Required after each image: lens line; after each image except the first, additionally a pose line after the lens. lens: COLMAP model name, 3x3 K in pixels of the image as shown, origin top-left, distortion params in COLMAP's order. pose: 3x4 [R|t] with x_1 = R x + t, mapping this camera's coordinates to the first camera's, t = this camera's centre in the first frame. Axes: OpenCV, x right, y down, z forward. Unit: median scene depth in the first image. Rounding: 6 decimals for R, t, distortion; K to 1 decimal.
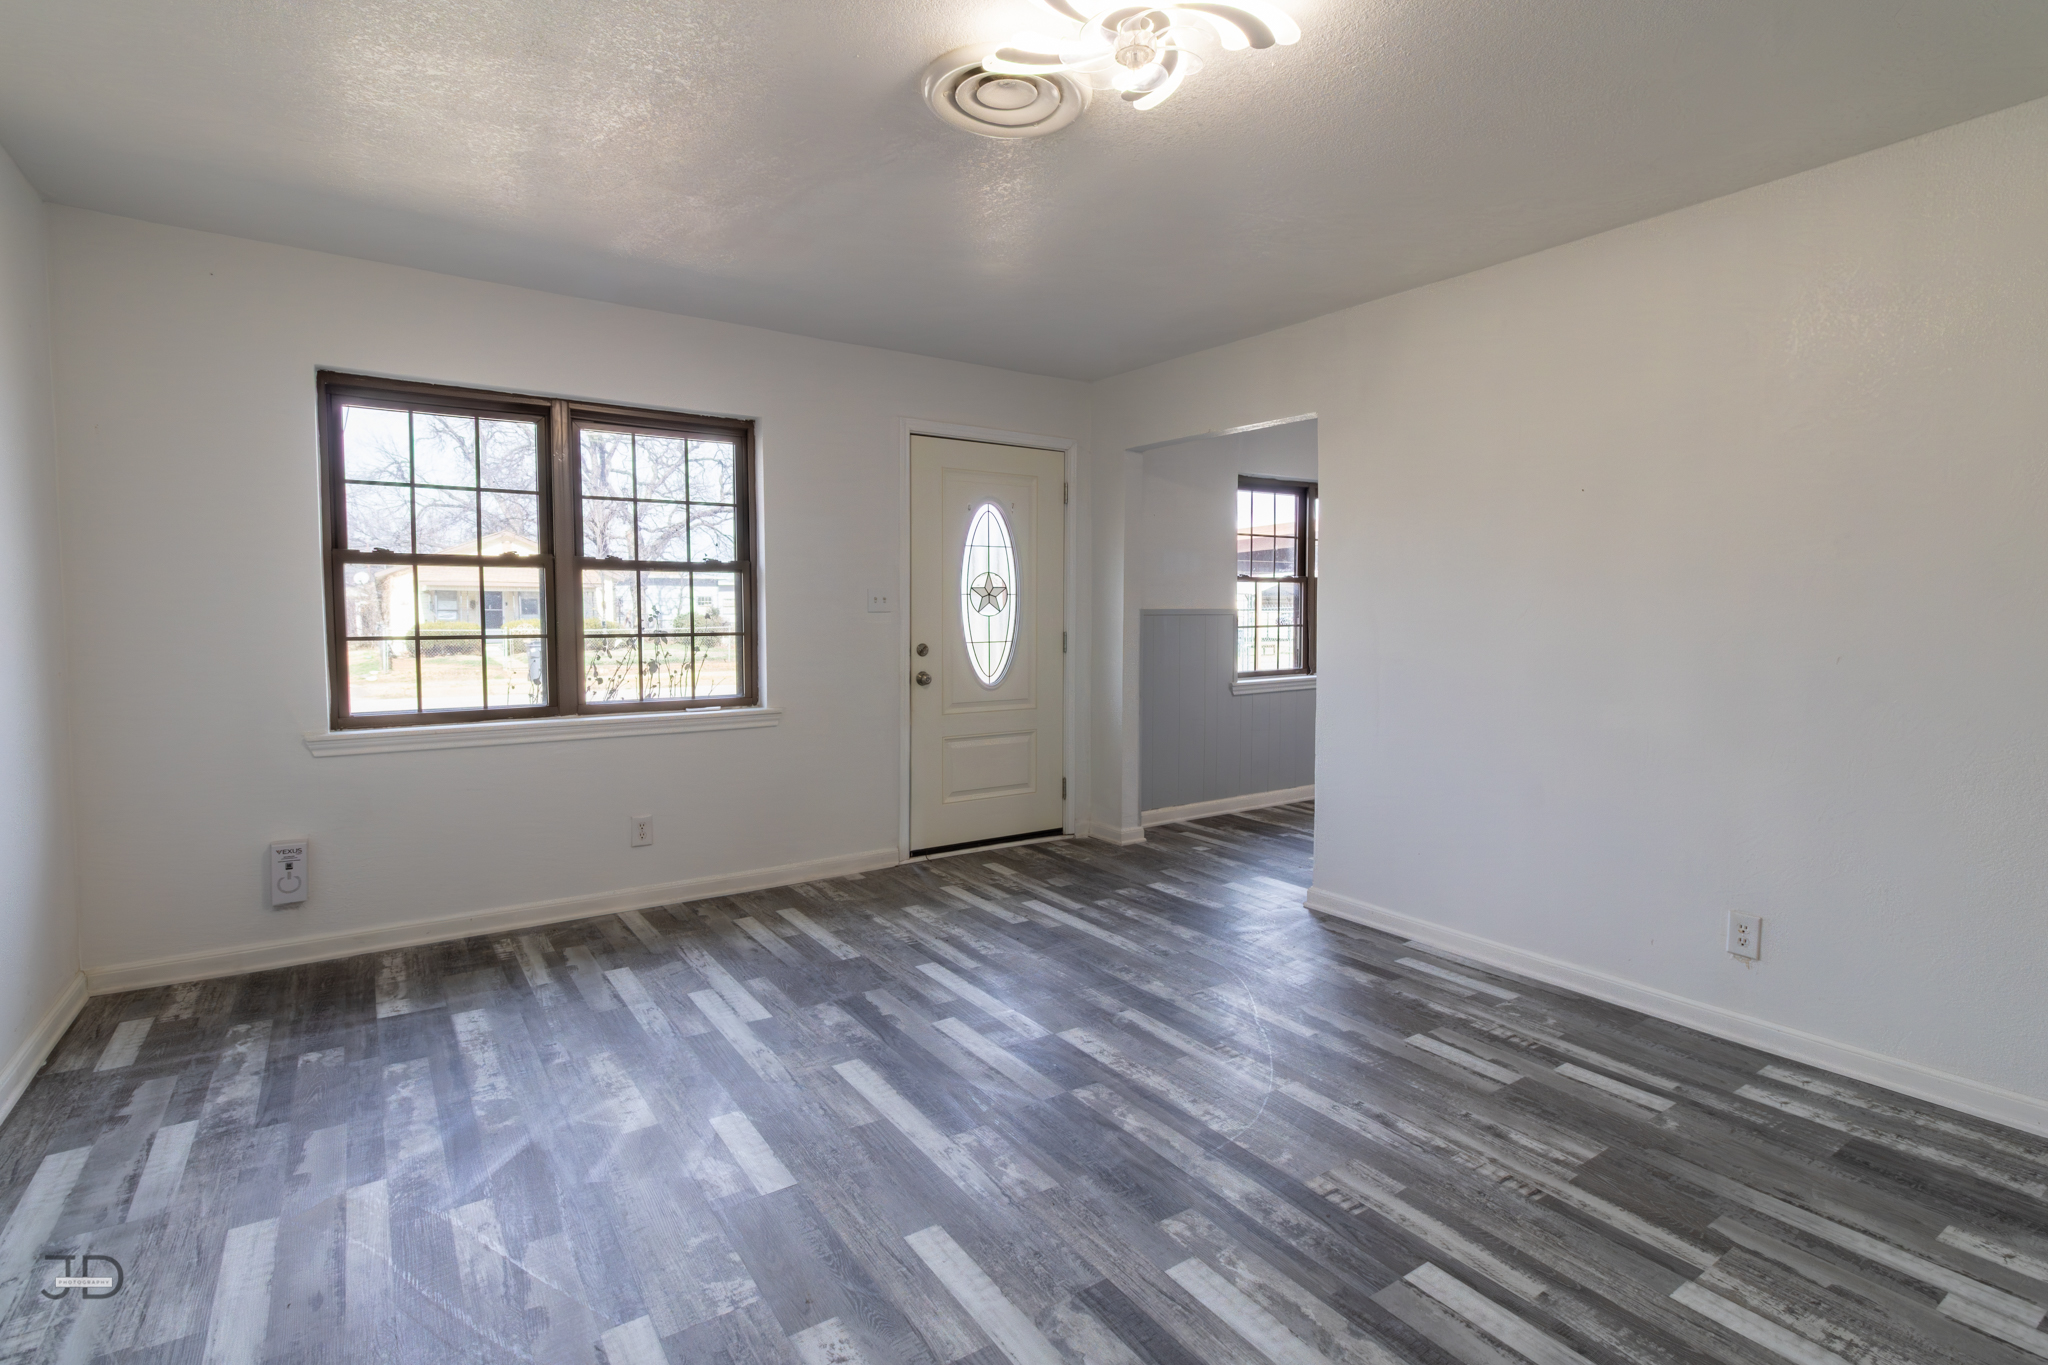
lens RADIAL K [[961.1, 0, 1042.6], [0, 961.1, 676.4], [0, 0, 1]] dist [-0.001094, -0.001219]
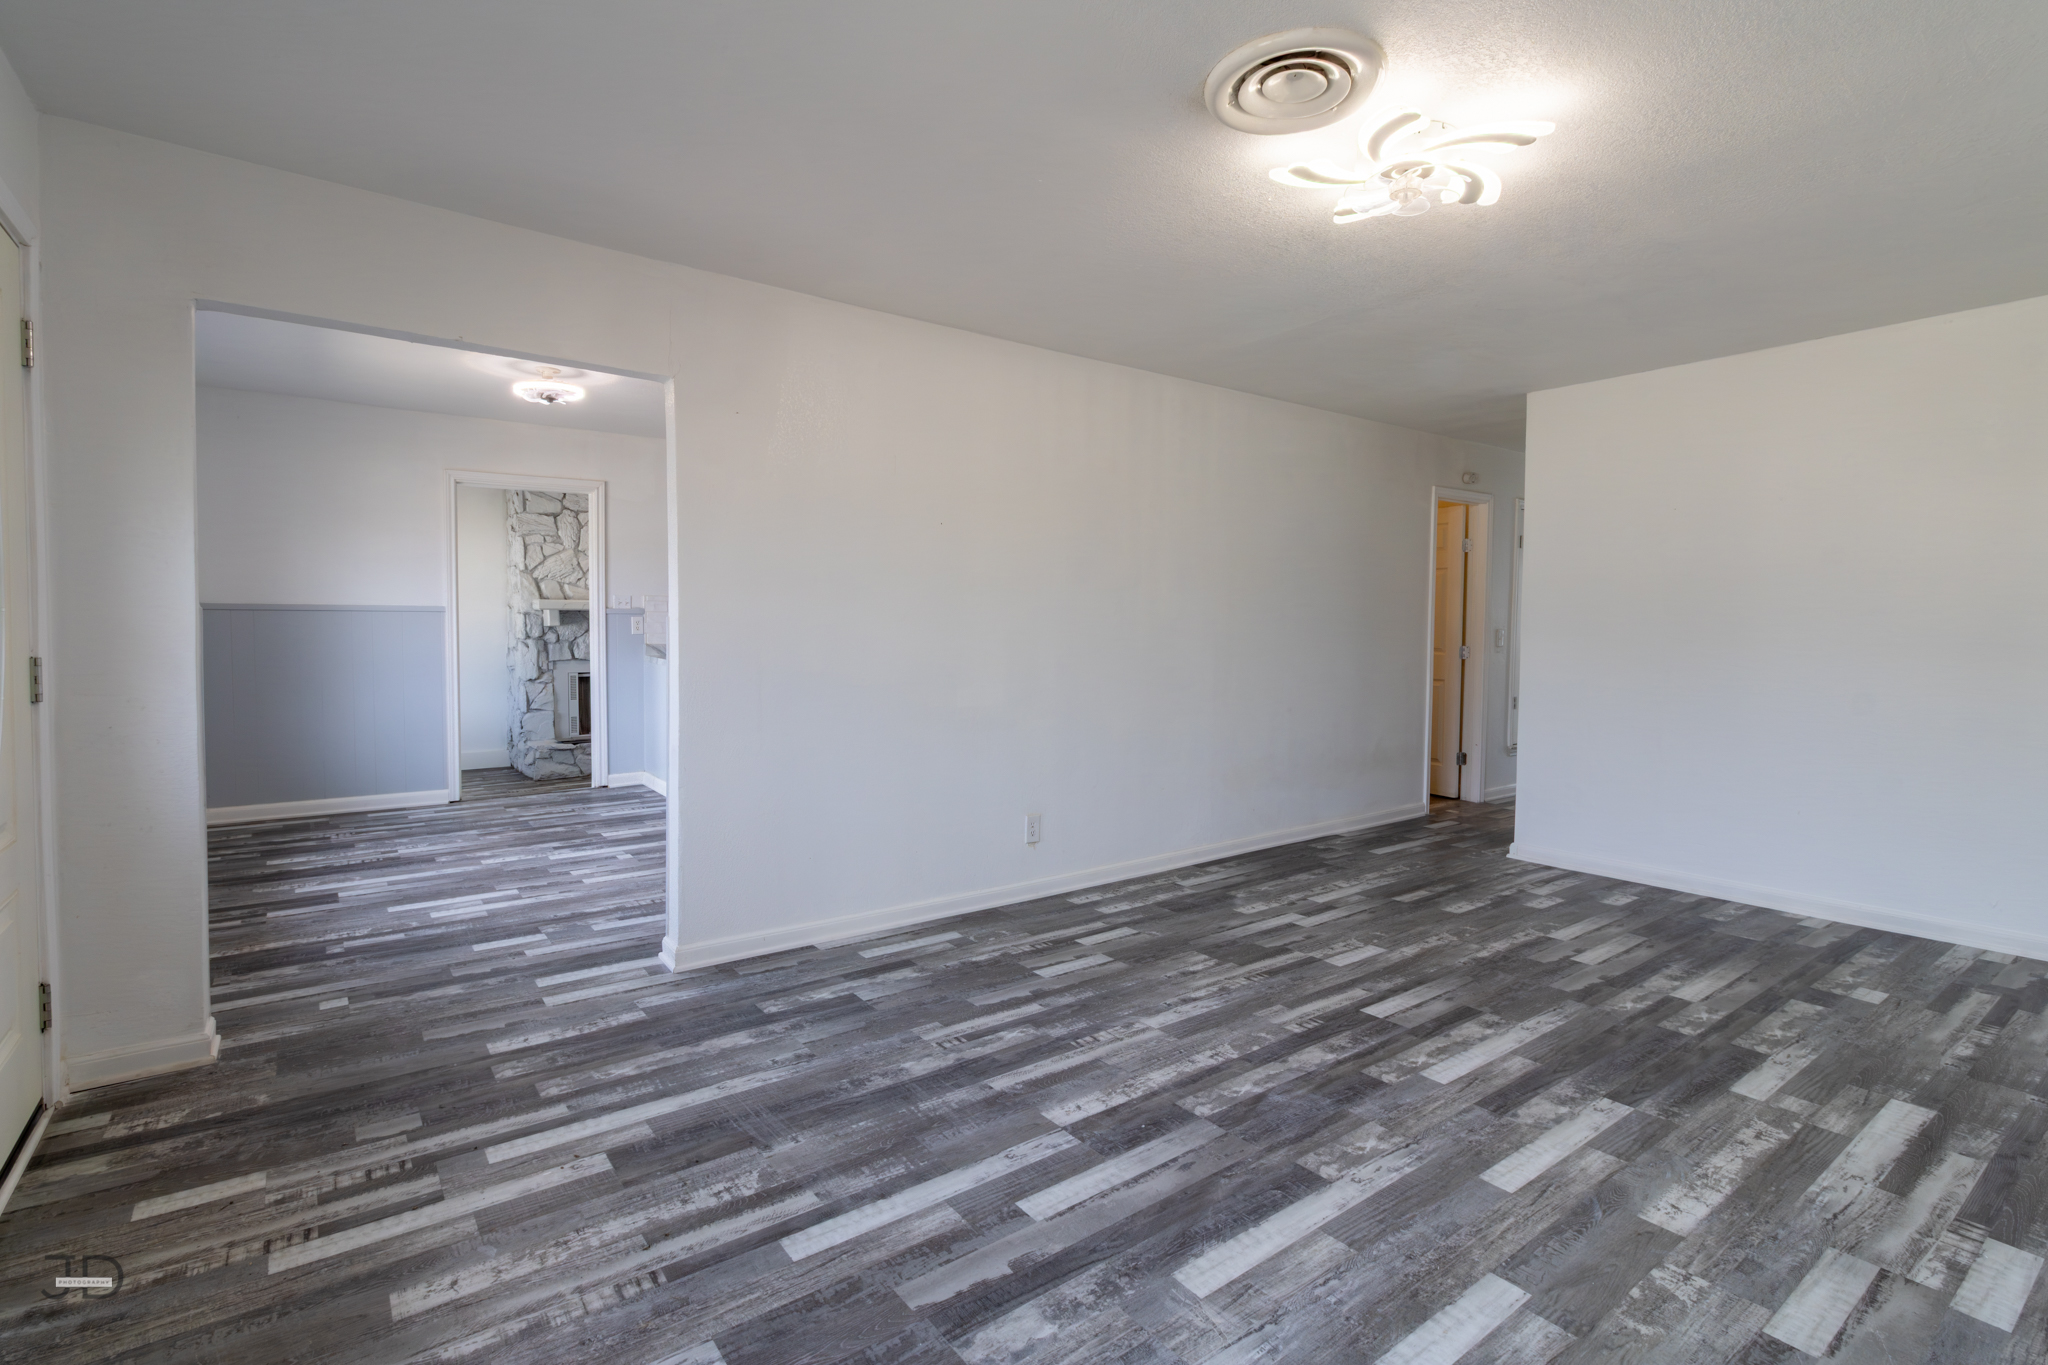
lens RADIAL K [[961.1, 0, 1027.0], [0, 961.1, 673.5], [0, 0, 1]] dist [-0.001094, -0.001219]
pose [[-0.018551, -0.057110, 0.998196, -0.807713], [0.061591, 0.996406, 0.058152, -0.069045], [-0.997929, 0.062558, -0.014966, 1.038452]]
